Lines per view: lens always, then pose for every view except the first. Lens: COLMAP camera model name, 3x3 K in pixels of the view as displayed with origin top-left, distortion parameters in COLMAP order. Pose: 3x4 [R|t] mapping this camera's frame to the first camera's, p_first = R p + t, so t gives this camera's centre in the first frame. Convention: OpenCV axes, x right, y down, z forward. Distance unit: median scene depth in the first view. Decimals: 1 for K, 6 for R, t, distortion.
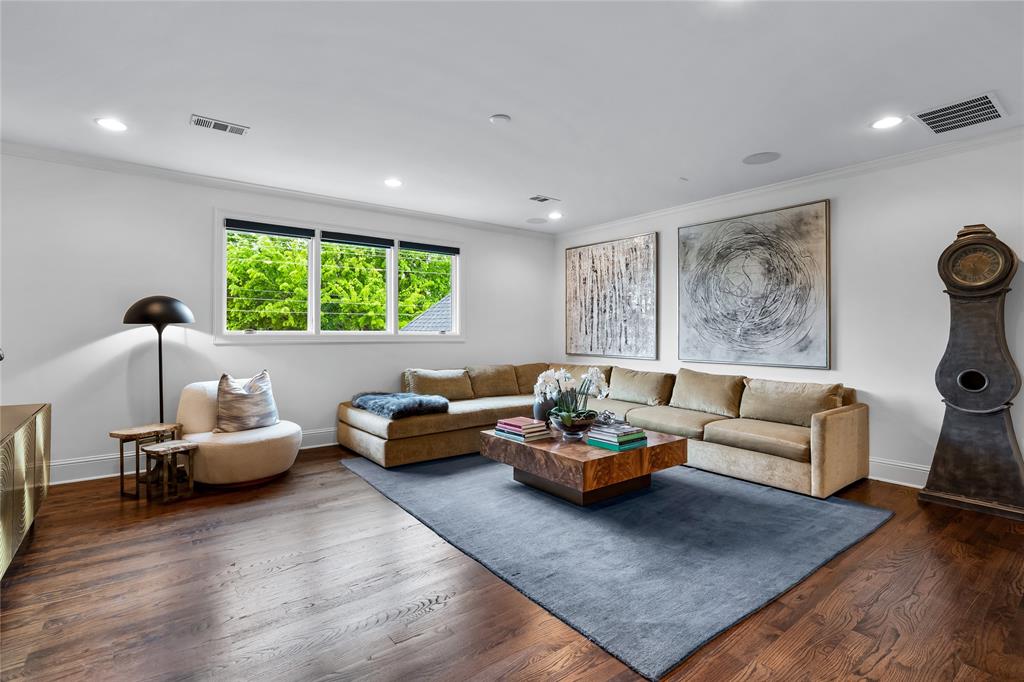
lens RADIAL K [[492.0, 0, 517.0], [0, 492.0, 336.7], [0, 0, 1]] dist [-0.014929, 0.000263]
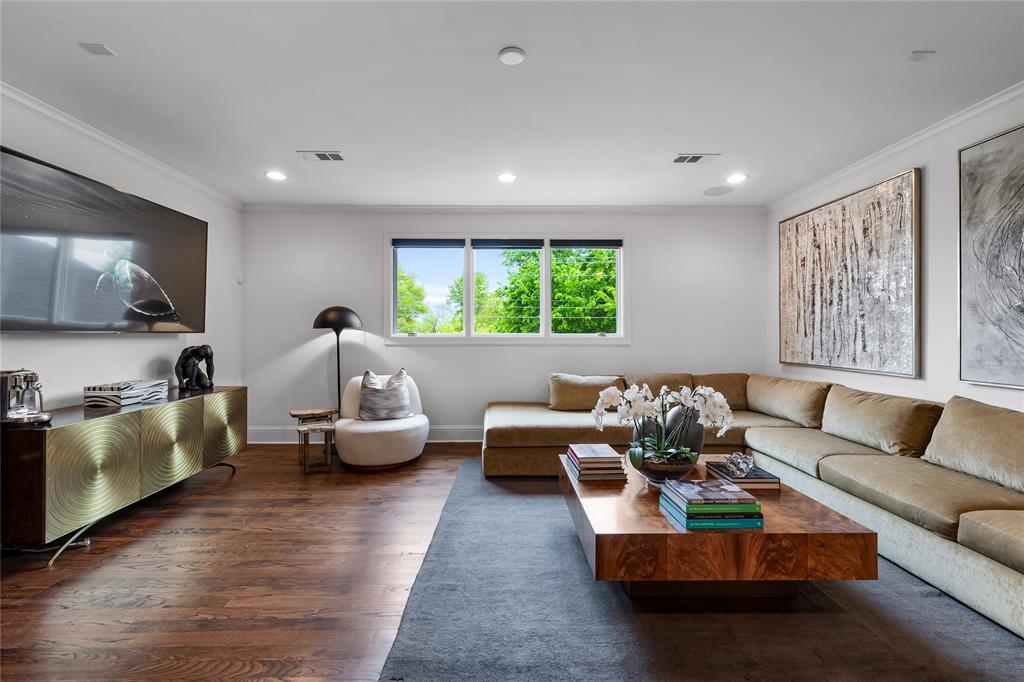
lens RADIAL K [[440.6, 0, 507.1], [0, 440.6, 338.6], [0, 0, 1]] dist [0.002898, 0.000574]
pose [[0.791578, 0.002972, -0.611061, 0.215388], [-0.002404, 0.999996, 0.001750, -0.001779], [0.611064, 0.000084, 0.791581, 0.254204]]
